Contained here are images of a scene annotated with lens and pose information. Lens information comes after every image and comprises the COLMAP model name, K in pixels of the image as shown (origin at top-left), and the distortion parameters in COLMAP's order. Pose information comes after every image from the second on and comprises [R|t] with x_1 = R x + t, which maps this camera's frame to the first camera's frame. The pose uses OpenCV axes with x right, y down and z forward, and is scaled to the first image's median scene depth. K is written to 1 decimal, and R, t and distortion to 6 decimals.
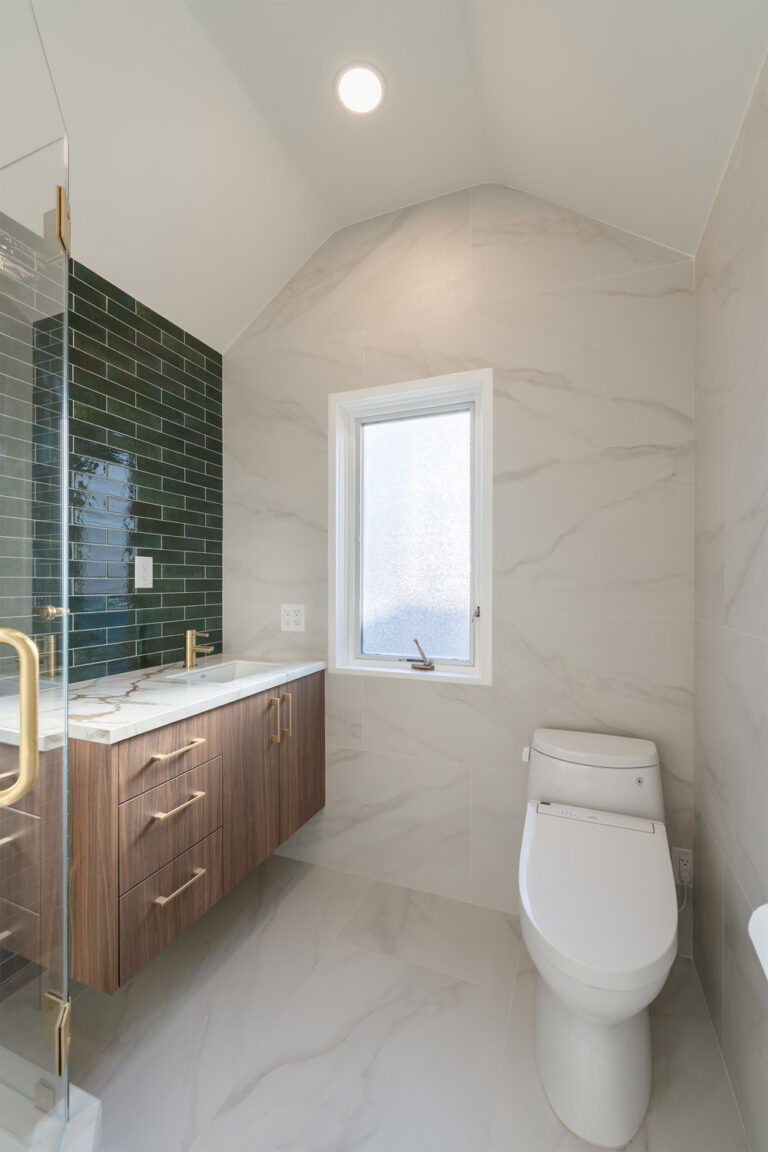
lens RADIAL K [[490.4, 0, 373.9], [0, 490.4, 584.3], [0, 0, 1]] dist [0.001907, 0.000165]
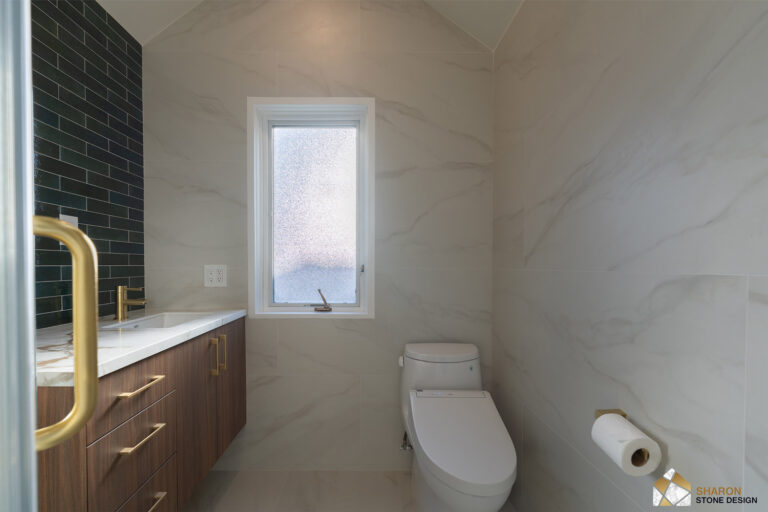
lens RADIAL K [[332.5, 0, 364.9], [0, 332.5, 272.3], [0, 0, 1]] dist [-0.000897, -0.000129]
pose [[0.922565, -0.006536, 0.385786, -0.156176], [0.000451, 0.999874, 0.015861, 0.051729], [-0.385841, -0.014459, 0.922452, 0.100173]]
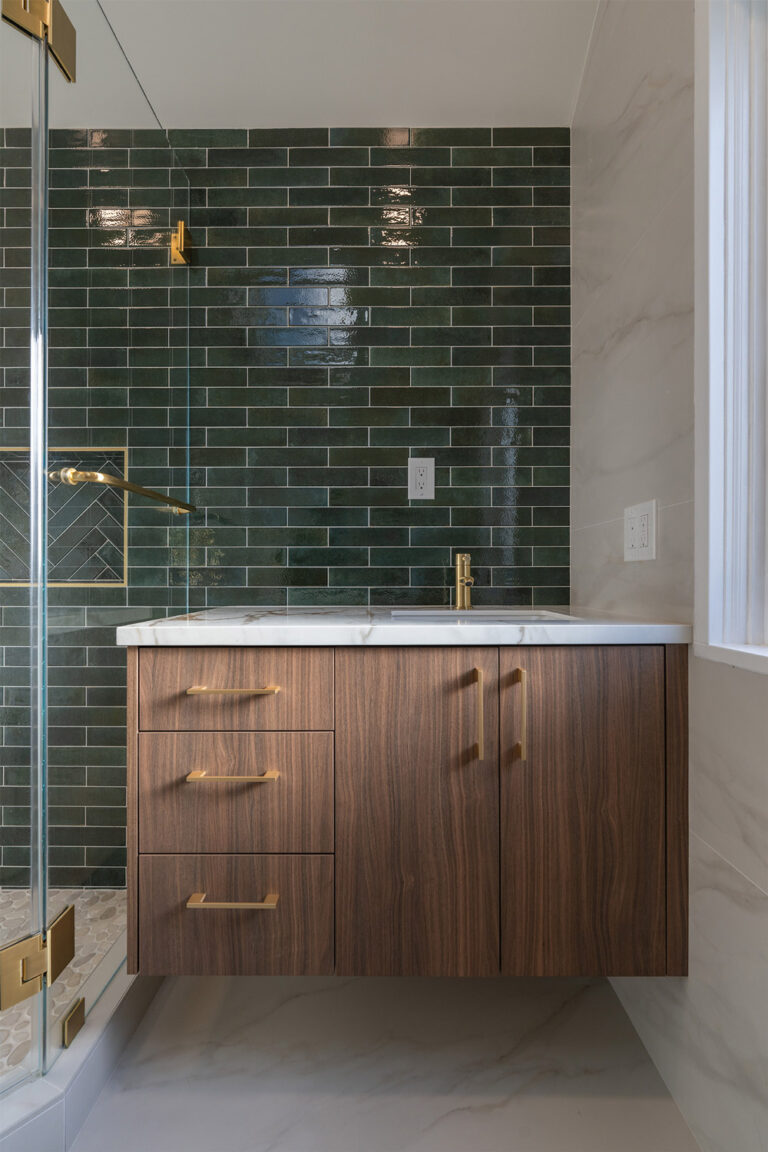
lens RADIAL K [[477.0, 0, 383.9], [0, 477.0, 577.3], [0, 0, 1]] dist [0.001376, -0.000100]
pose [[0.376090, -0.001934, -0.926581, 0.190354], [-0.006828, 0.999965, -0.004859, 0.128510], [0.926558, 0.008154, 0.376064, 0.652963]]
